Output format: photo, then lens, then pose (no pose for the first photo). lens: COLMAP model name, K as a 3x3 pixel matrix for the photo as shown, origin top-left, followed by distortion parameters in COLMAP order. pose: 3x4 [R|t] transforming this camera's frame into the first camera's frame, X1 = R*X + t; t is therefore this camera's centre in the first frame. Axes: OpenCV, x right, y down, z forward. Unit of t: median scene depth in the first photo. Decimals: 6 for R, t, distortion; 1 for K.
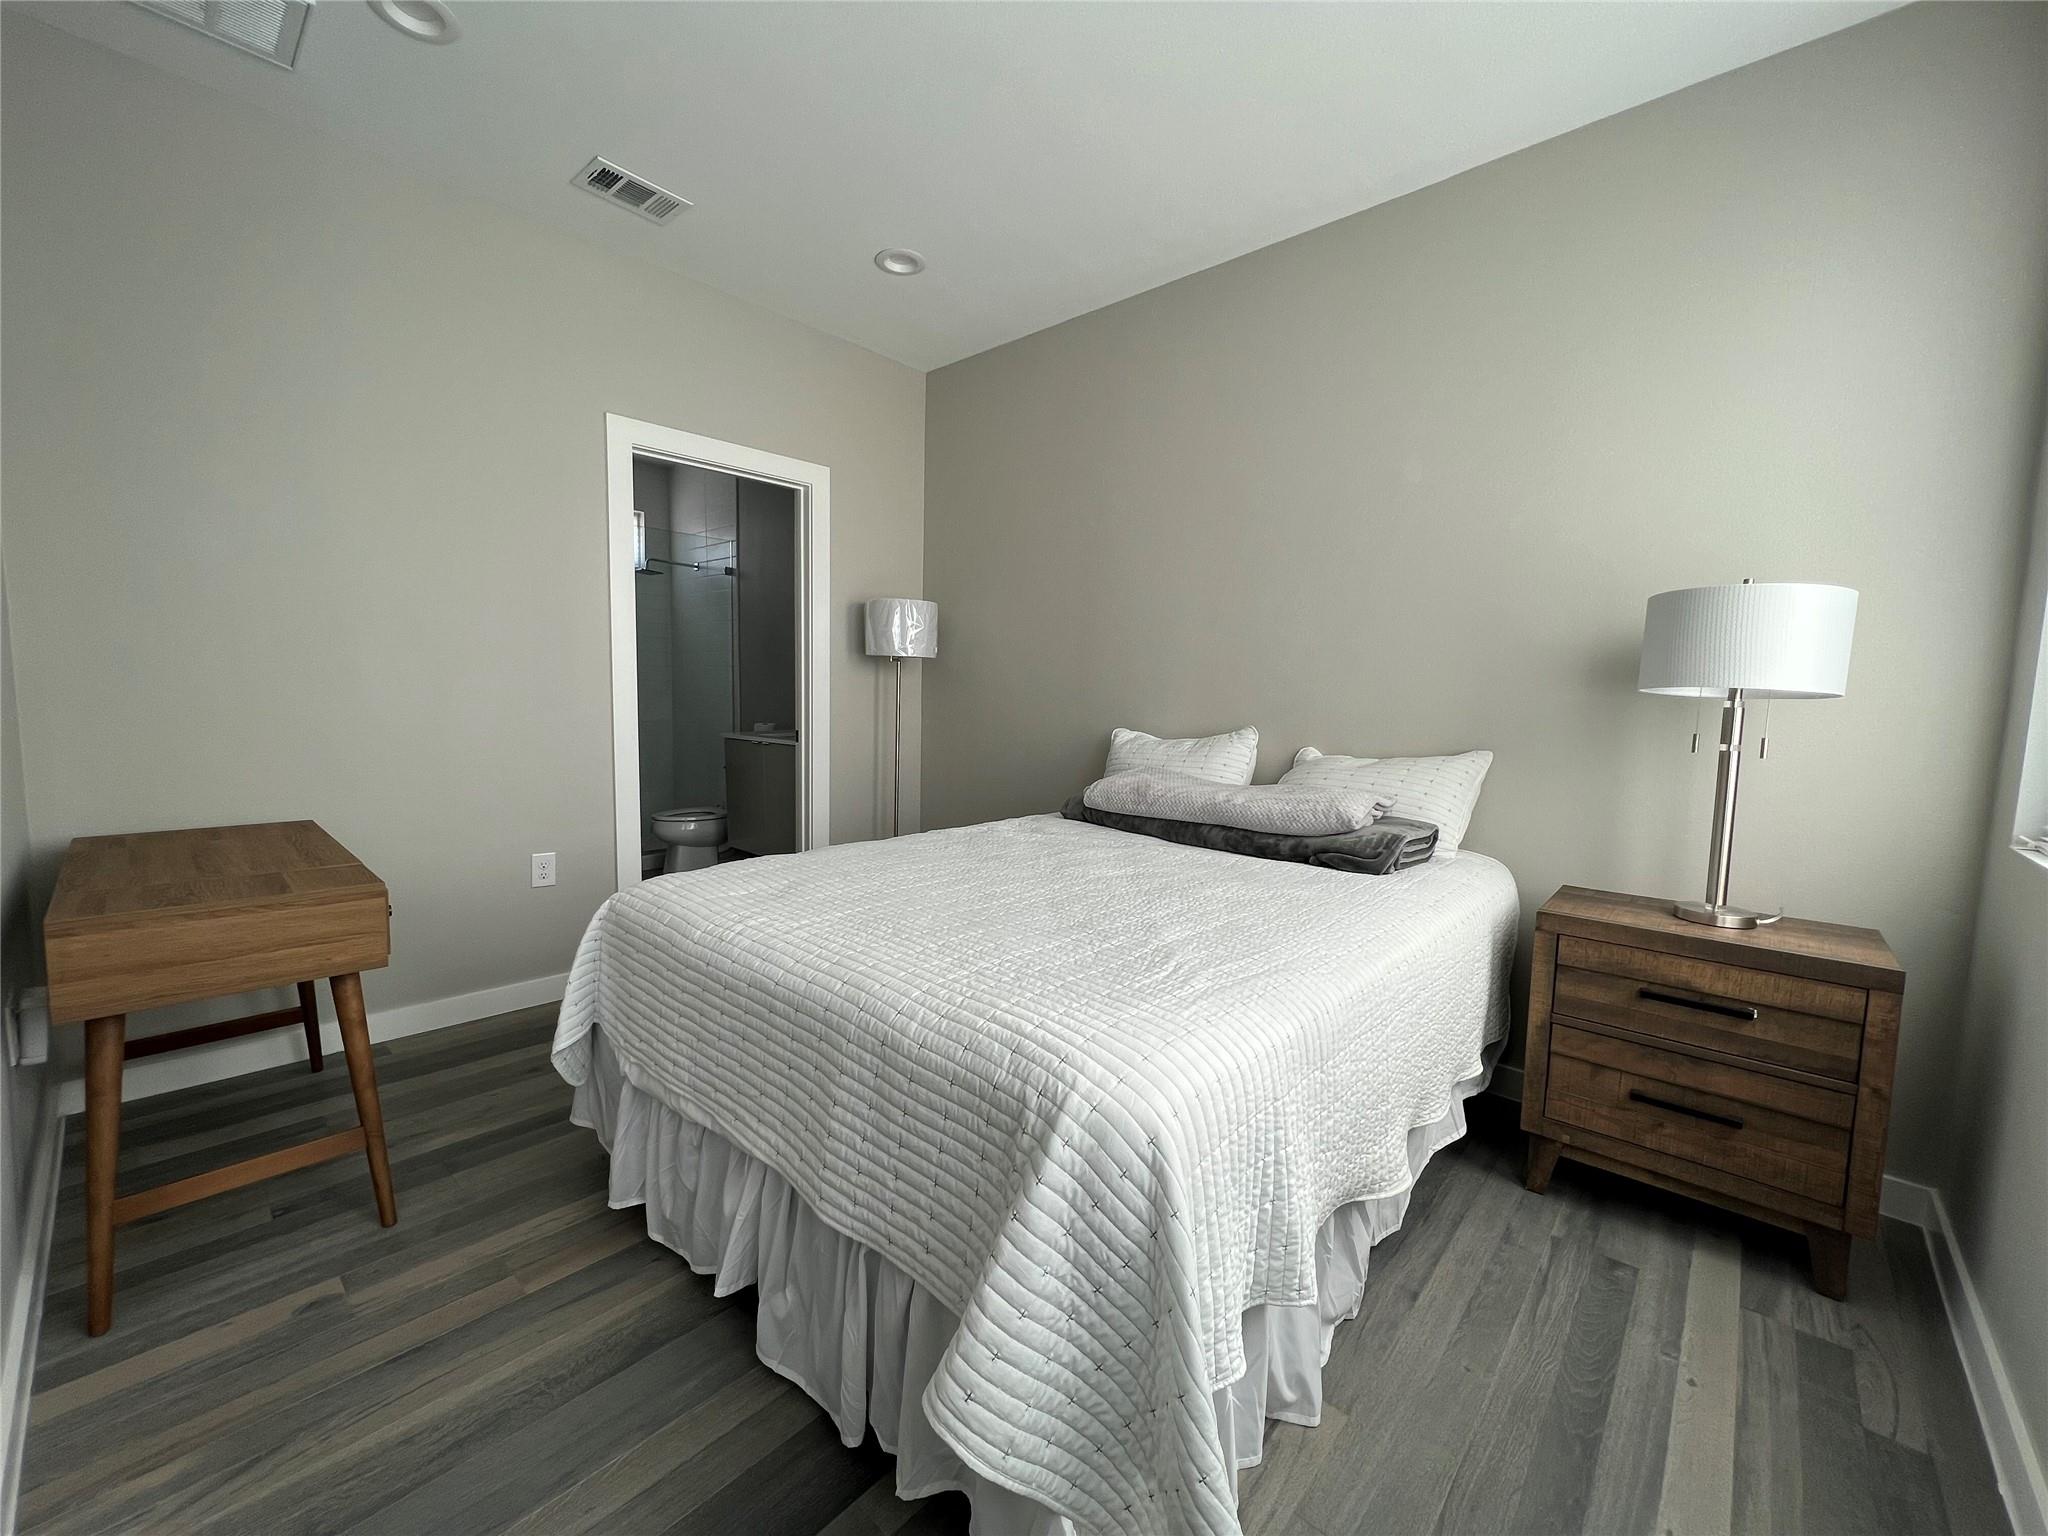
lens RADIAL K [[820.3, 0, 1021.7], [0, 820.3, 764.3], [0, 0, 1]] dist [-0.001554, 0.000762]
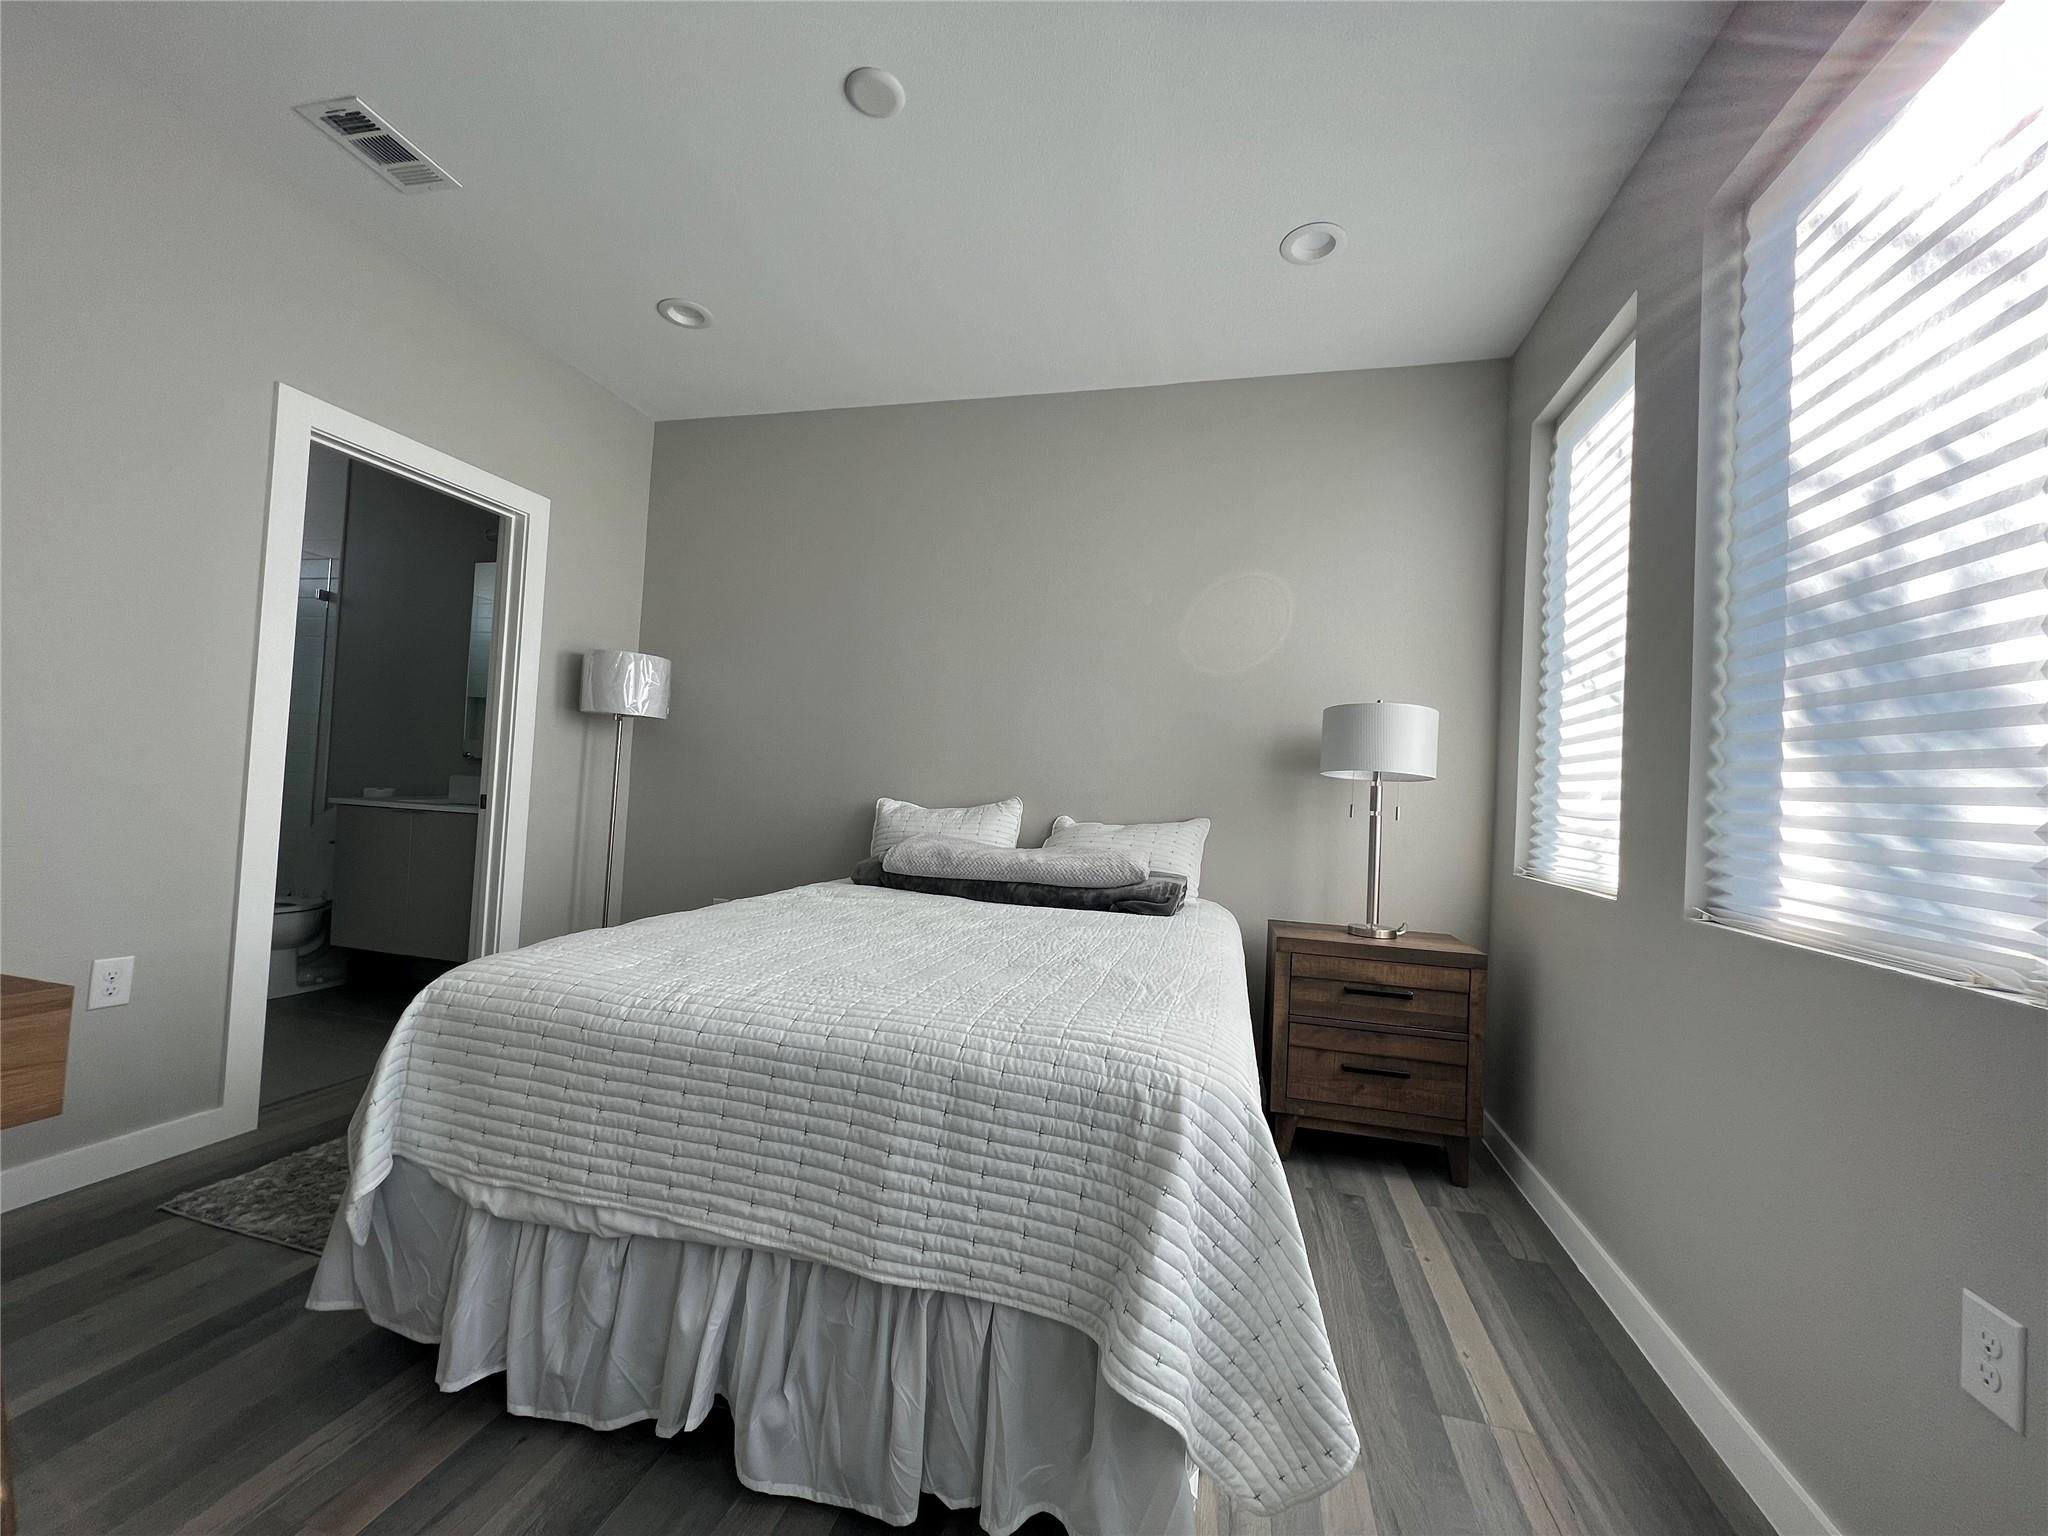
lens RADIAL K [[820.3, 0, 1020.4], [0, 820.3, 763.6], [0, 0, 1]] dist [-0.001554, 0.000762]
pose [[0.881384, 0.039672, 0.470732, -0.395928], [0.008862, 0.994904, -0.100440, 0.033767], [-0.472318, 0.092698, 0.876541, 0.013618]]
